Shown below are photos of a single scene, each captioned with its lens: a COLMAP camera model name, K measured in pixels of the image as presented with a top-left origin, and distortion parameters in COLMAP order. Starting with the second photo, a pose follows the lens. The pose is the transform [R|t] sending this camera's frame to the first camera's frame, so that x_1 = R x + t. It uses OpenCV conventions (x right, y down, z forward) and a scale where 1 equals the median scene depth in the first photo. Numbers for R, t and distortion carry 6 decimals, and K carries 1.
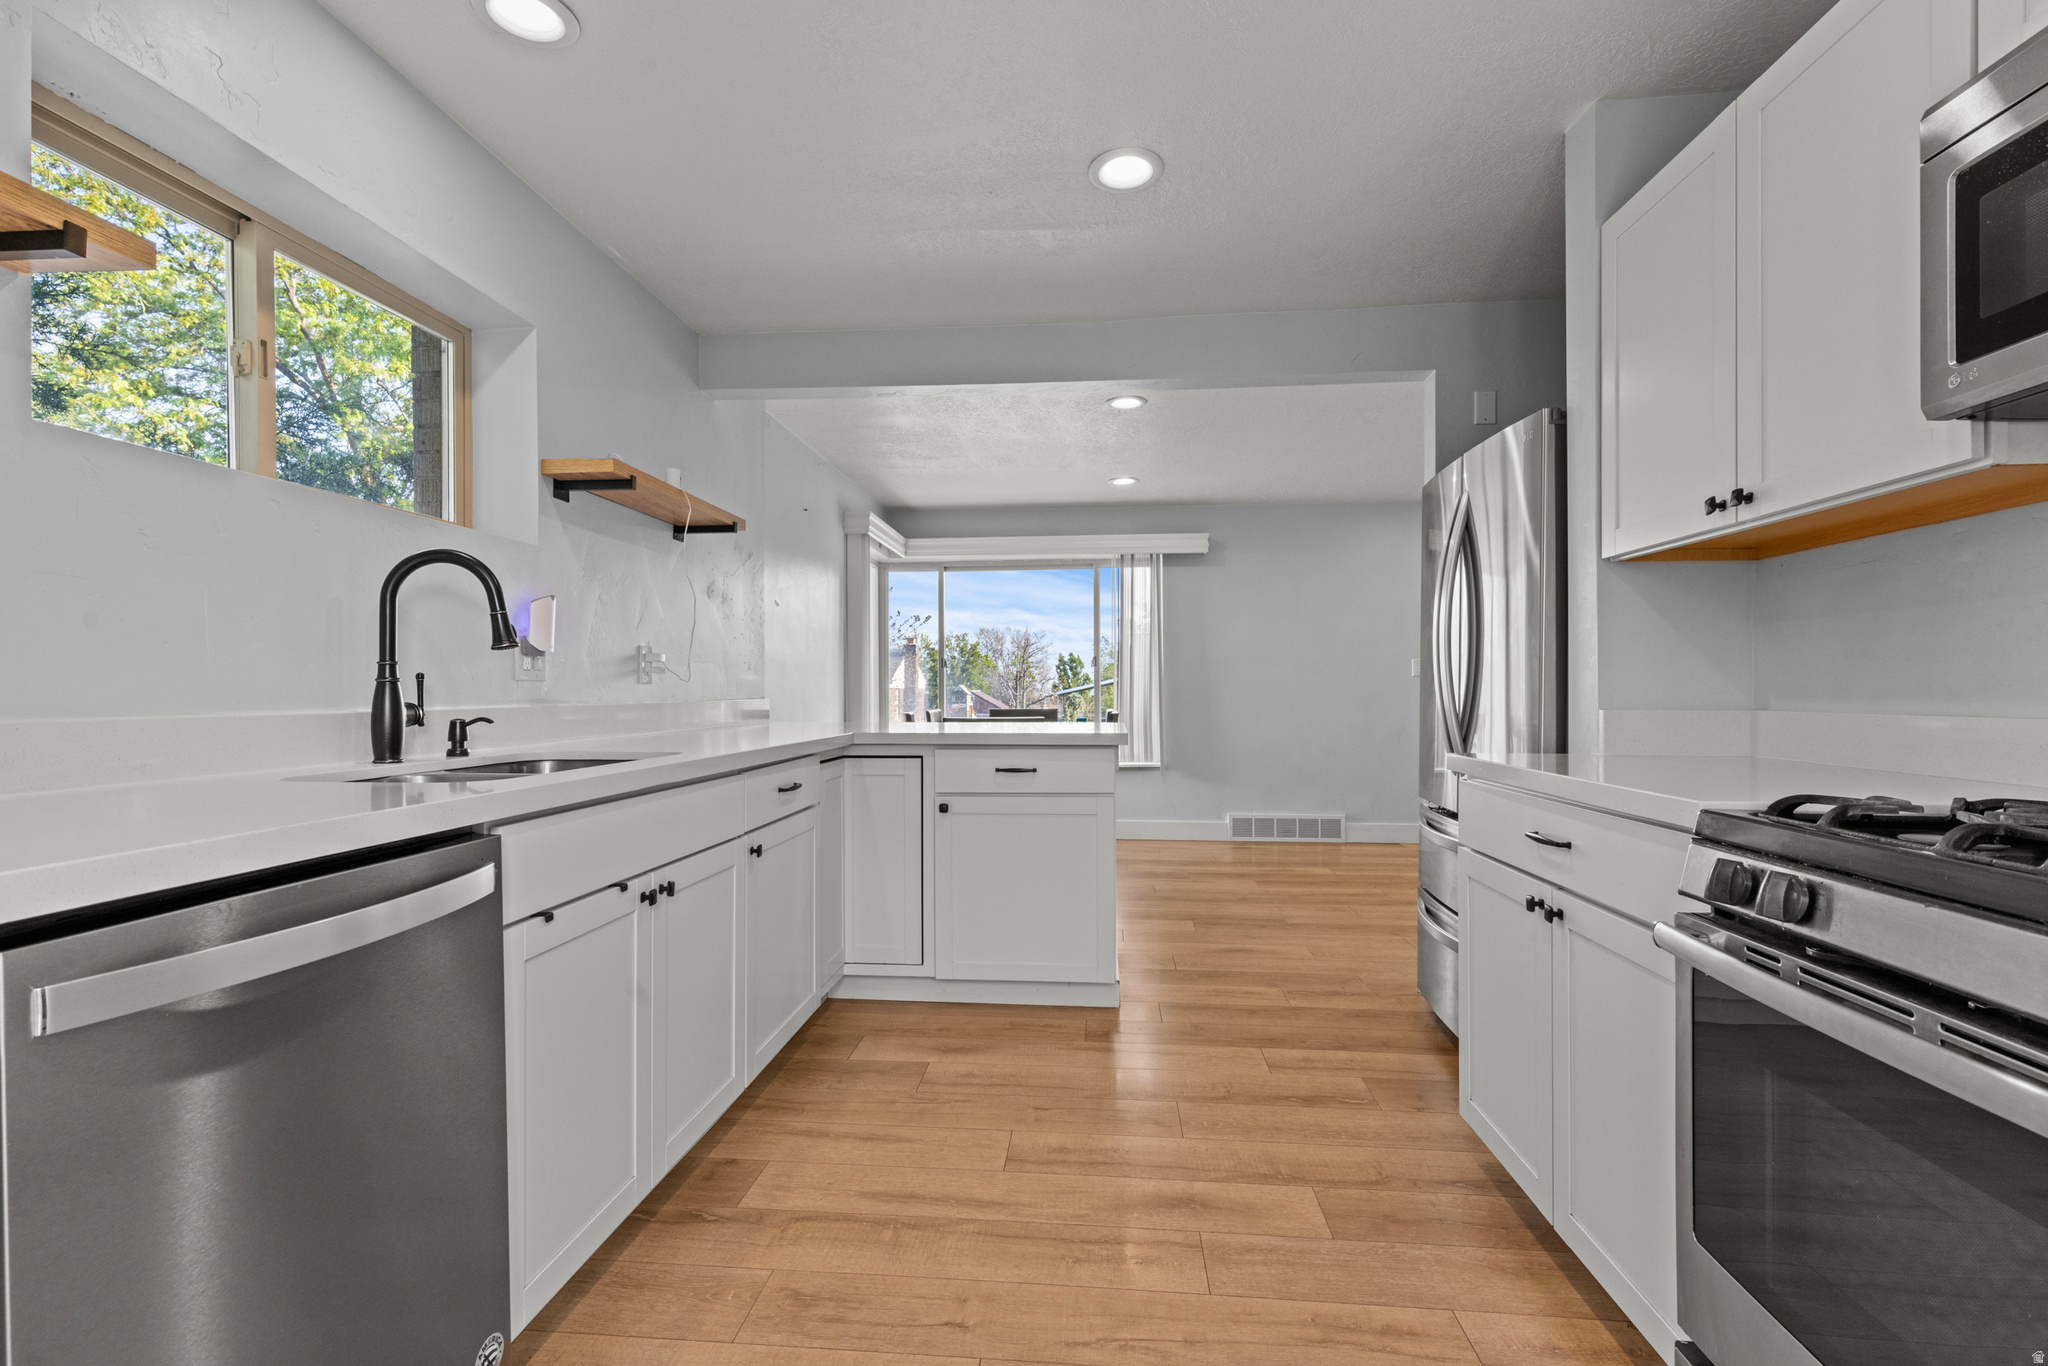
lens RADIAL K [[931.4, 0, 1009.8], [0, 931.4, 690.3], [0, 0, 1]] dist [0.005158, -0.000546]
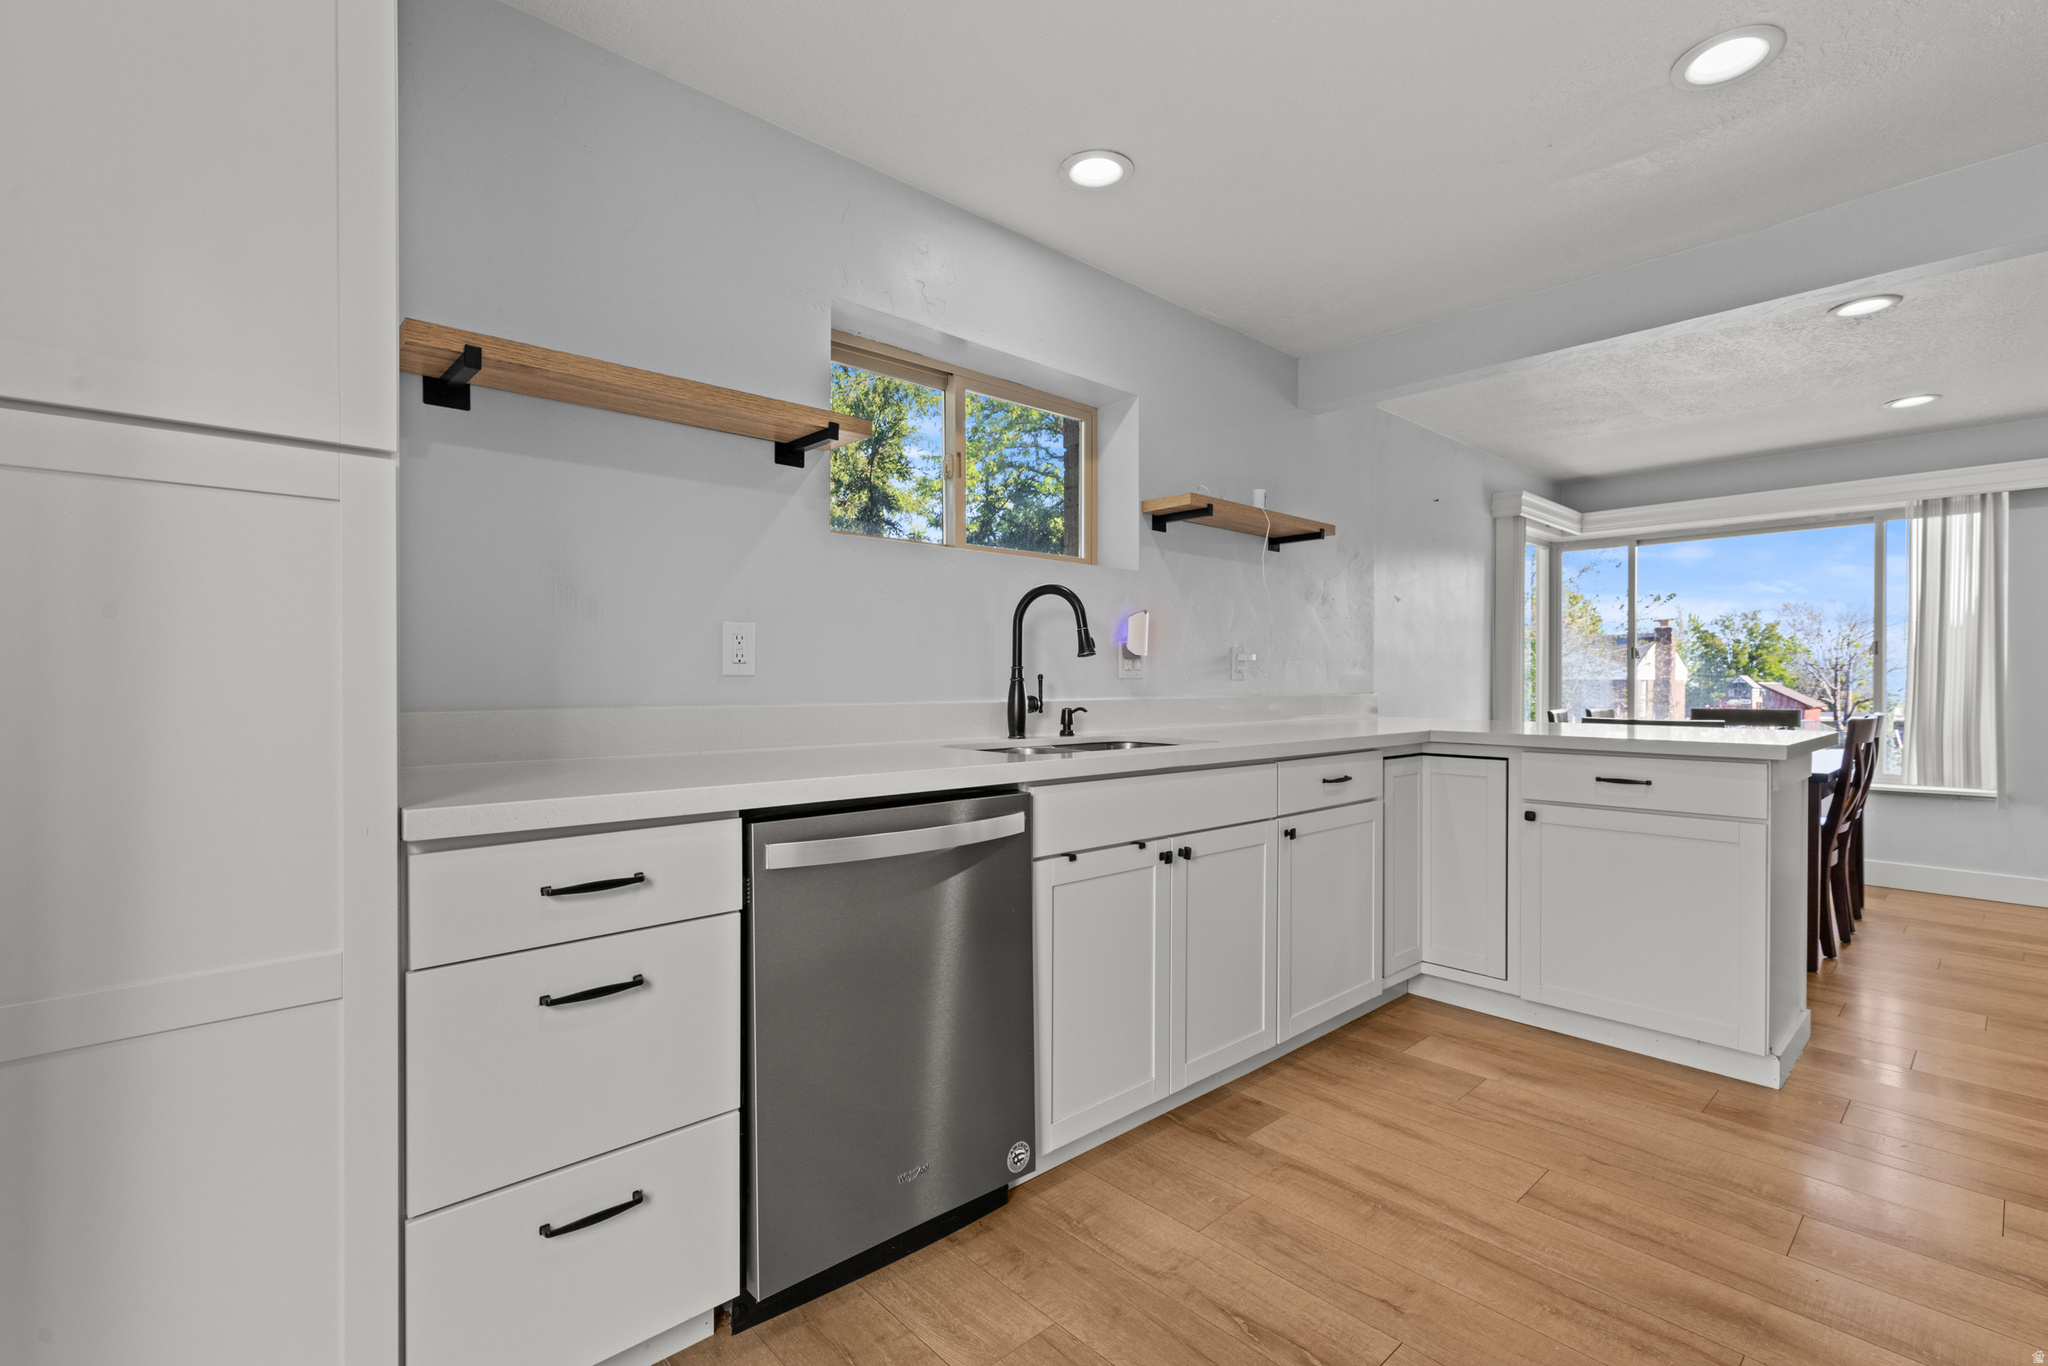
lens RADIAL K [[909.9, 0, 1010.3], [0, 909.9, 687.8], [0, 0, 1]] dist [0.008164, -0.001521]
pose [[0.739733, 0.008903, -0.672842, 0.190986], [-0.003656, 0.999951, 0.009212, -0.008627], [0.672891, -0.004355, 0.739729, -0.020085]]
